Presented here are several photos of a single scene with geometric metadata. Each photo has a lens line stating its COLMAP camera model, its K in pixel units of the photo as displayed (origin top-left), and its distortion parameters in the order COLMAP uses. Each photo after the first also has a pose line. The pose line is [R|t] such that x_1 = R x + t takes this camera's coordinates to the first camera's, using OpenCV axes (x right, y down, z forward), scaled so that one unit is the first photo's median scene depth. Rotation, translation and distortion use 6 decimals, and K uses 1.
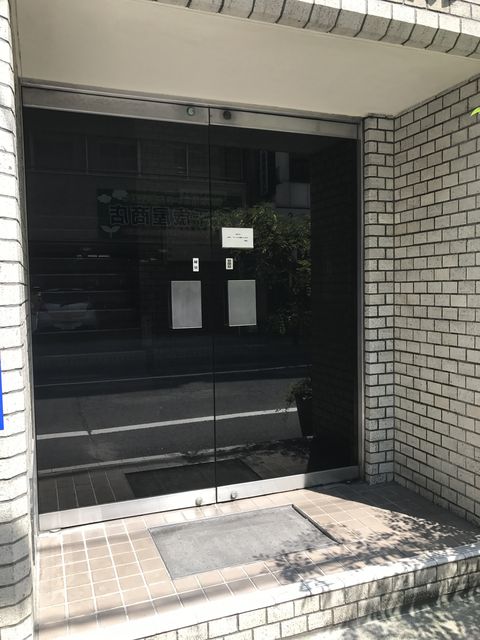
lens RADIAL K [[520.8, 0, 240.0], [0, 520.8, 320.0], [0, 0, 1]] dist [0.013659, -0.000501]
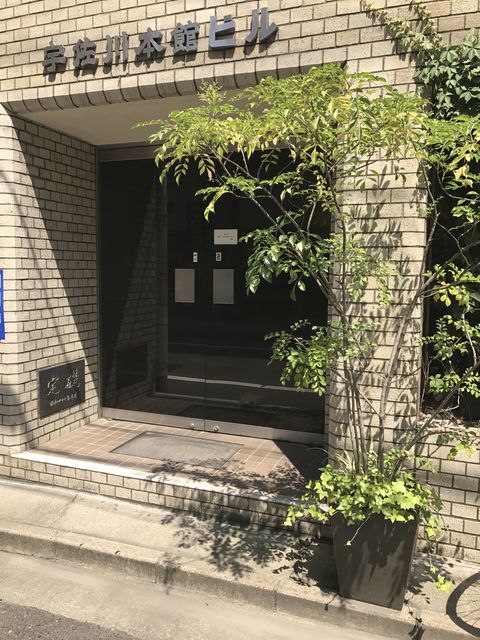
lens RADIAL K [[520.8, 0, 240.0], [0, 520.8, 320.0], [0, 0, 1]] dist [0.013659, -0.000501]
pose [[0.755902, 0.086647, -0.648925, 1.098812], [-0.063112, 0.996231, 0.059505, -0.034875], [0.651635, -0.004025, 0.758522, 0.026753]]
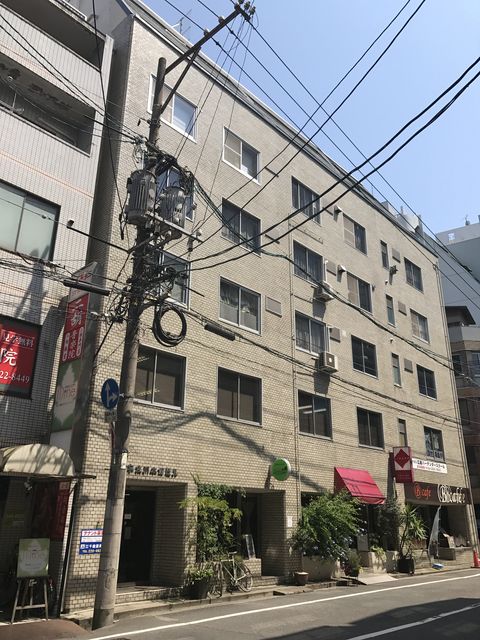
lens RADIAL K [[520.8, 0, 240.0], [0, 520.8, 320.0], [0, 0, 1]] dist [0.013659, -0.000501]
pose [[0.898790, 0.178118, 0.400564, -1.415516], [0.006214, 0.908467, -0.417911, 0.207523], [-0.438336, 0.378104, 0.815413, -4.207103]]
